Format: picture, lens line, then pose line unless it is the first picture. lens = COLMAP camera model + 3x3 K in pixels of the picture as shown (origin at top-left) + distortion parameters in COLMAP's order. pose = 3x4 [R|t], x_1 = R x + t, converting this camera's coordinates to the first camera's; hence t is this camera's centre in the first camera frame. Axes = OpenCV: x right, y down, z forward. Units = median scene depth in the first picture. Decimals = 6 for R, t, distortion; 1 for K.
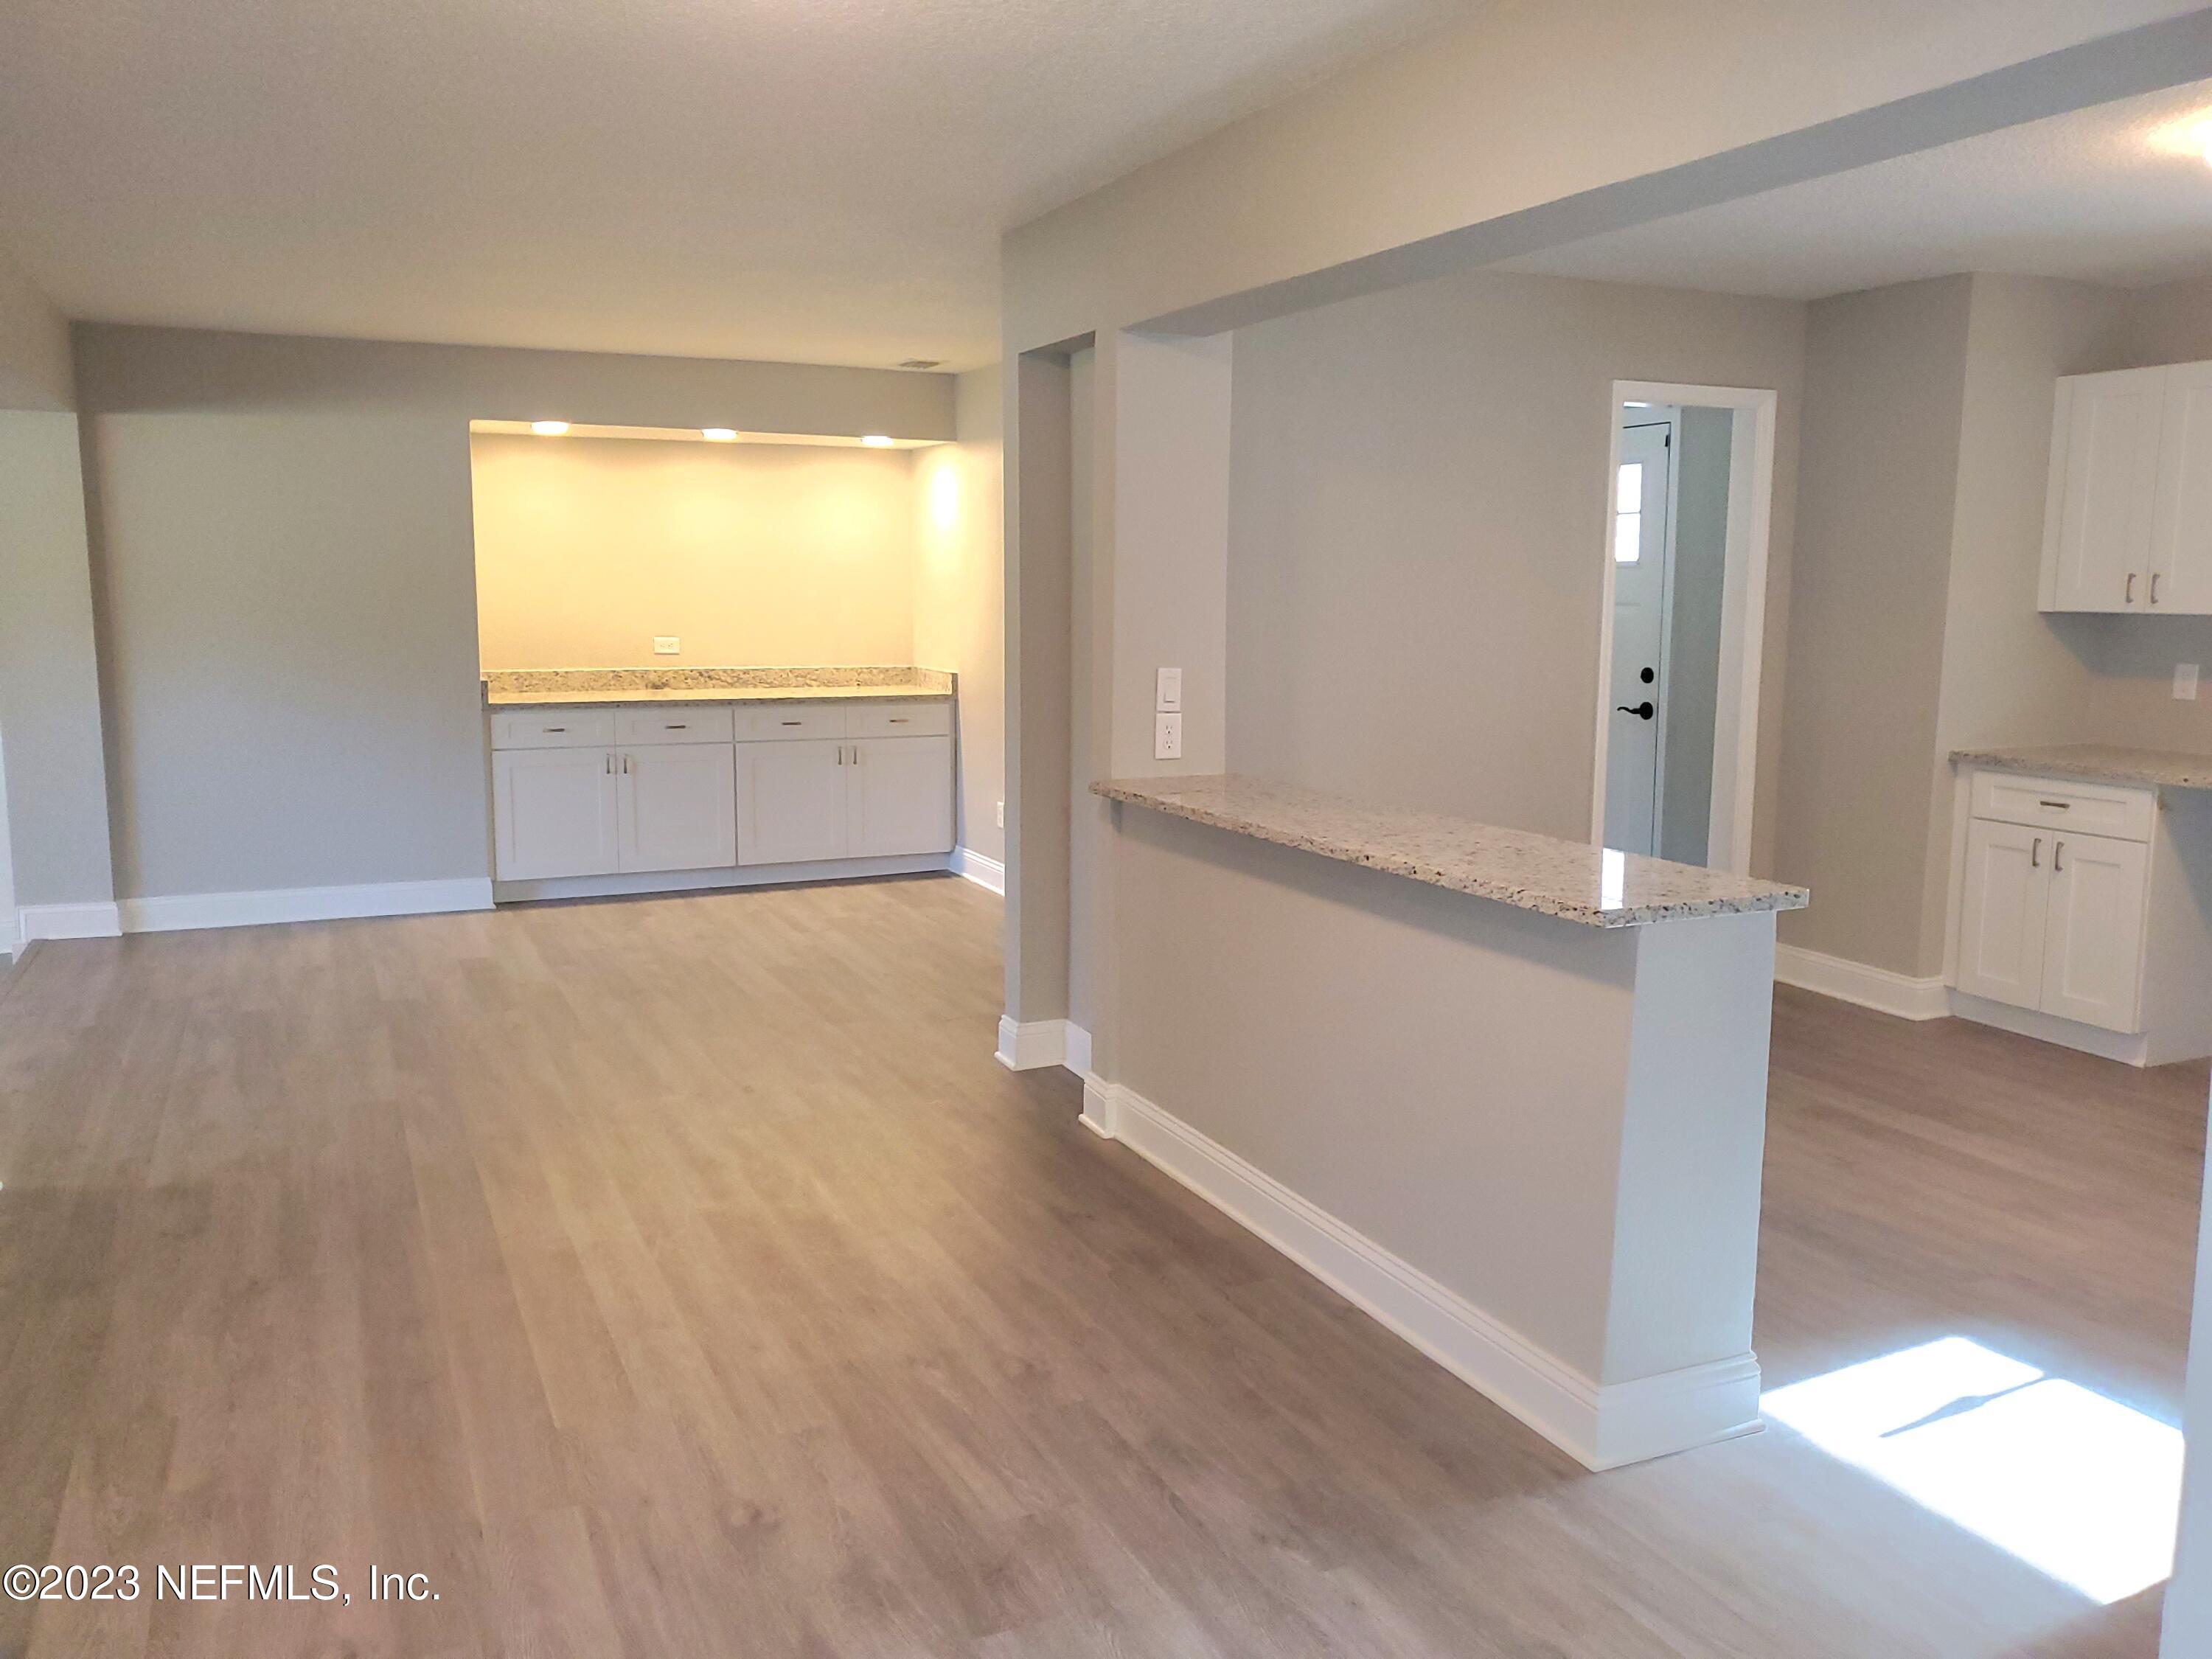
lens RADIAL K [[1736.1, 0, 1108.0], [0, 1736.1, 817.9], [0, 0, 1]] dist [0.009594, 0.006542]
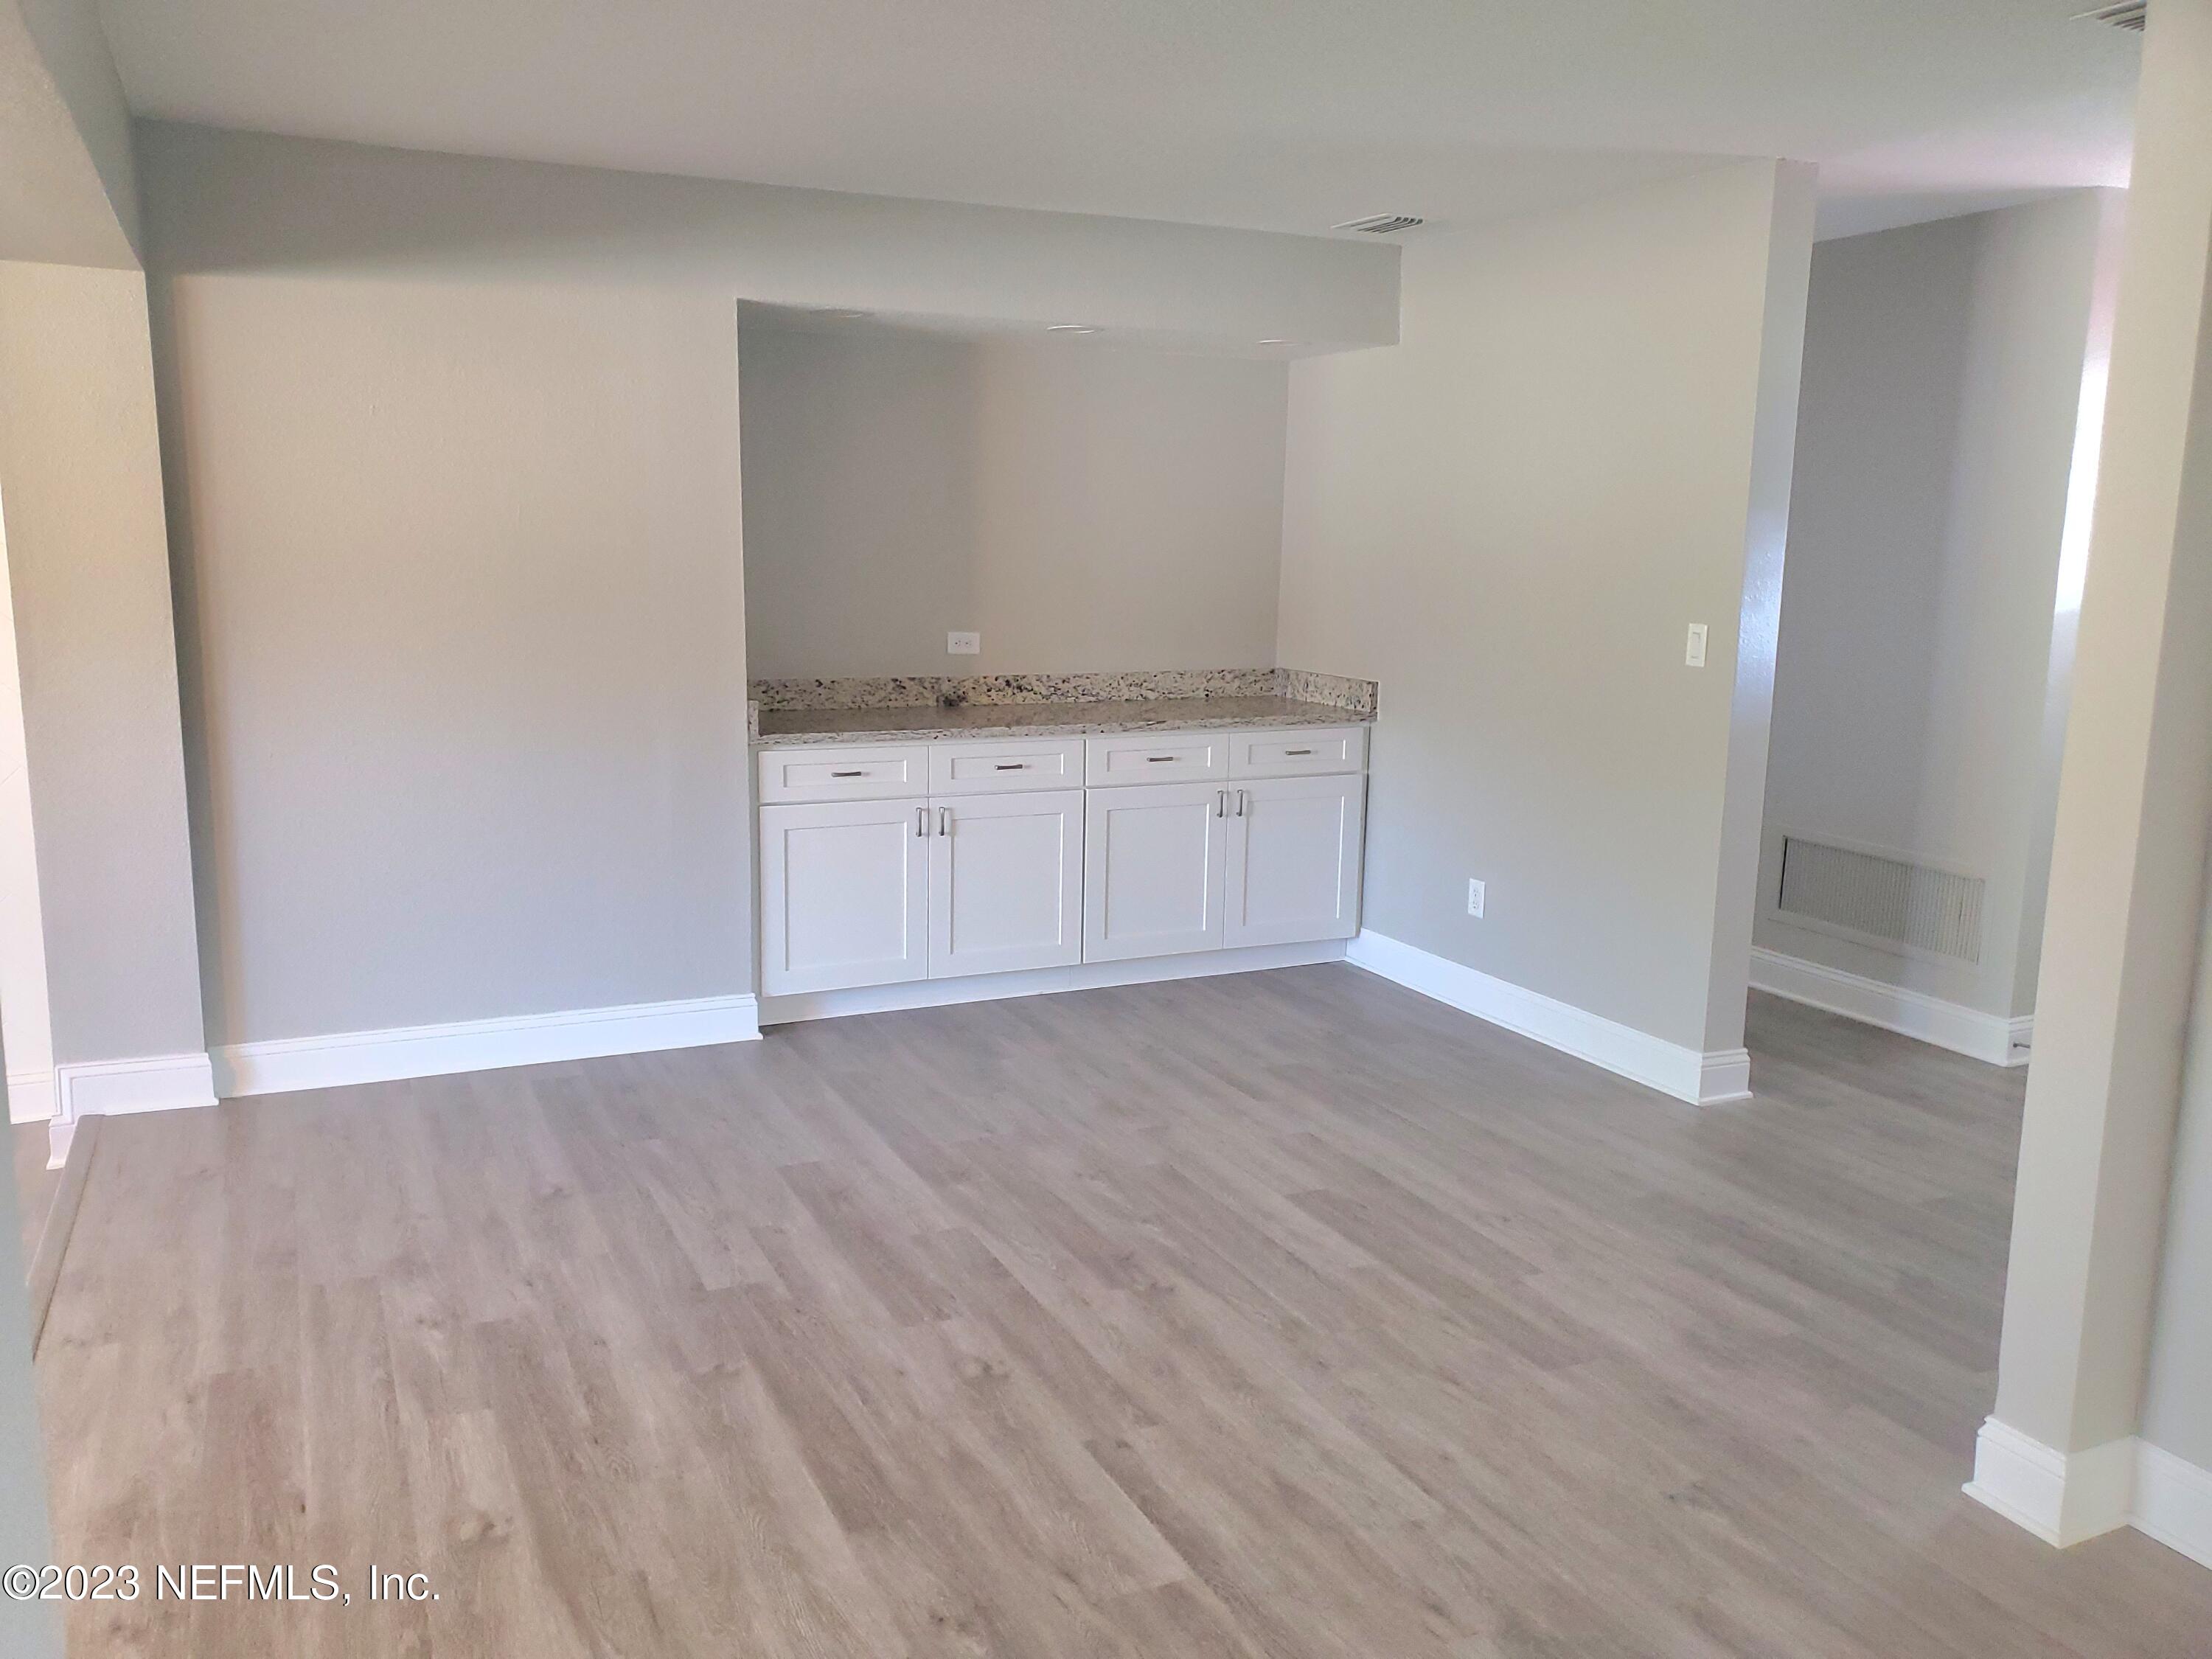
lens RADIAL K [[1668.7, 0, 1099.3], [0, 1668.7, 826.6], [0, 0, 1]] dist [0.002839, -0.003242]
pose [[0.999521, 0.010643, 0.029077, -0.235918], [-0.011748, 0.999205, 0.038103, -0.055090], [-0.028648, -0.038426, 0.998851, 0.345146]]
